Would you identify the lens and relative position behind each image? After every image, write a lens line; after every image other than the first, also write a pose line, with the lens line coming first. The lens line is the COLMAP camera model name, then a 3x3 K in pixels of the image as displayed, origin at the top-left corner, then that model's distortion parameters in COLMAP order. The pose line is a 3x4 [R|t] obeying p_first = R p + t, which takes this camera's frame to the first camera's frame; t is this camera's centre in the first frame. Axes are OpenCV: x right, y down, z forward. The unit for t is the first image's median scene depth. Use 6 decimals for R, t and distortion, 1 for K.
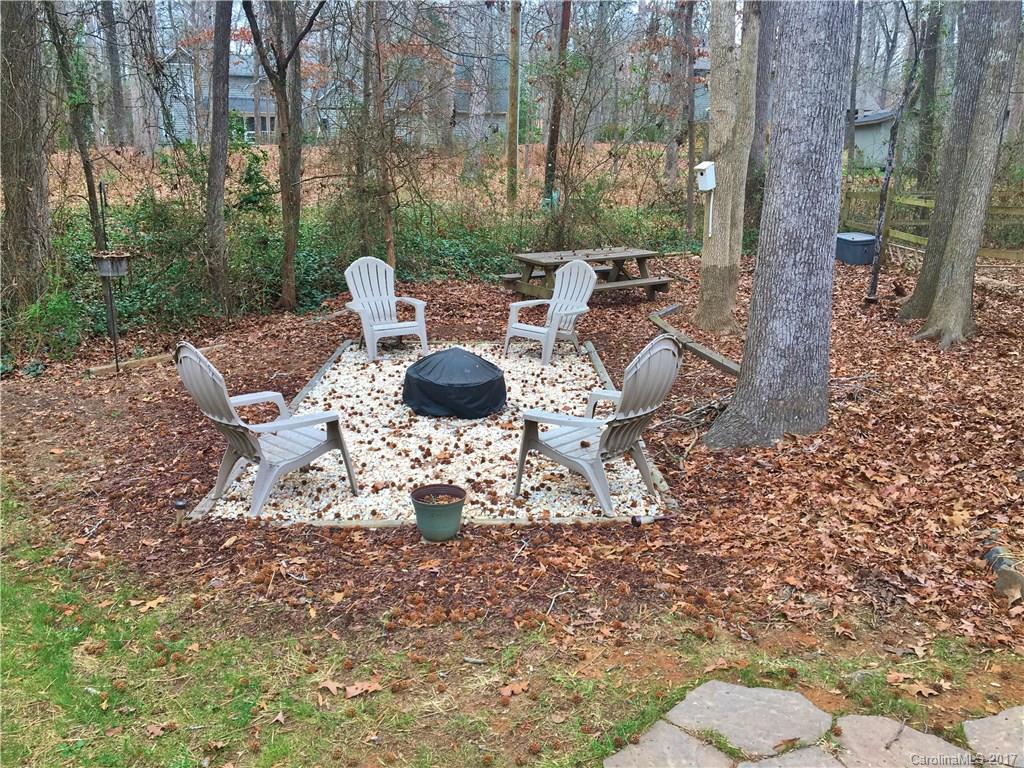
lens RADIAL K [[906.6, 0, 505.8], [0, 906.6, 381.9], [0, 0, 1]] dist [0.081690, -0.073143]
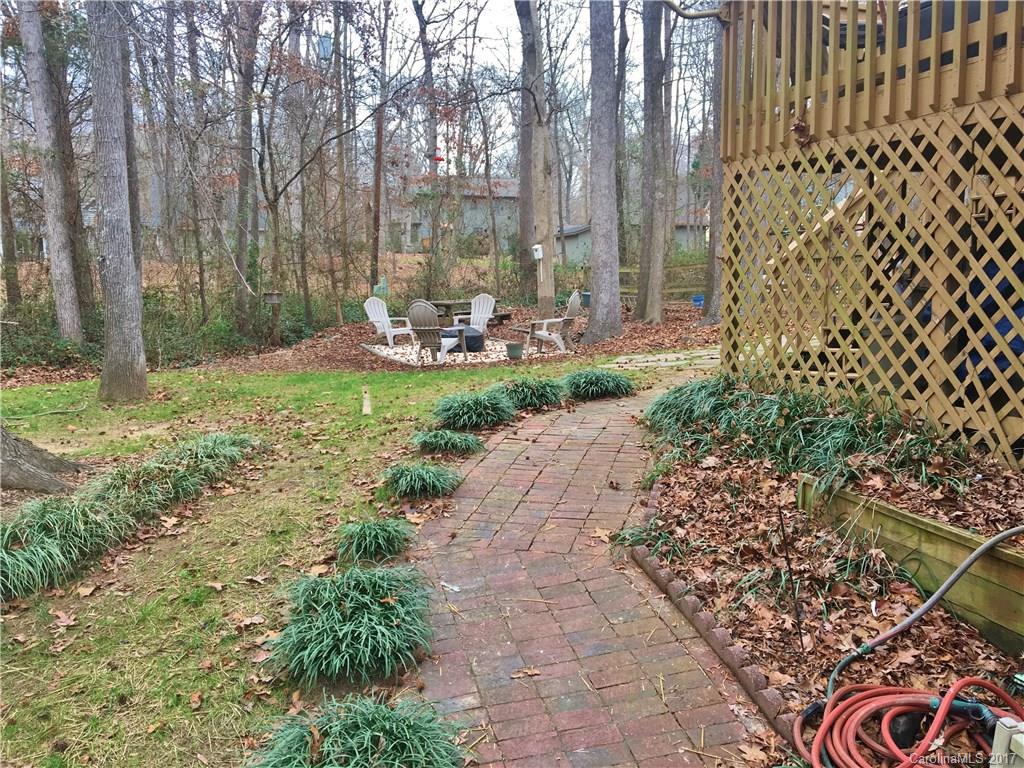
lens RADIAL K [[906.6, 0, 511.1], [0, 906.6, 377.9], [0, 0, 1]] dist [0.081690, -0.073143]
pose [[0.947208, -0.067510, 0.313431, -0.201144], [0.105730, 0.988667, -0.106574, 0.106840], [-0.302684, 0.134087, 0.943612, -0.346506]]
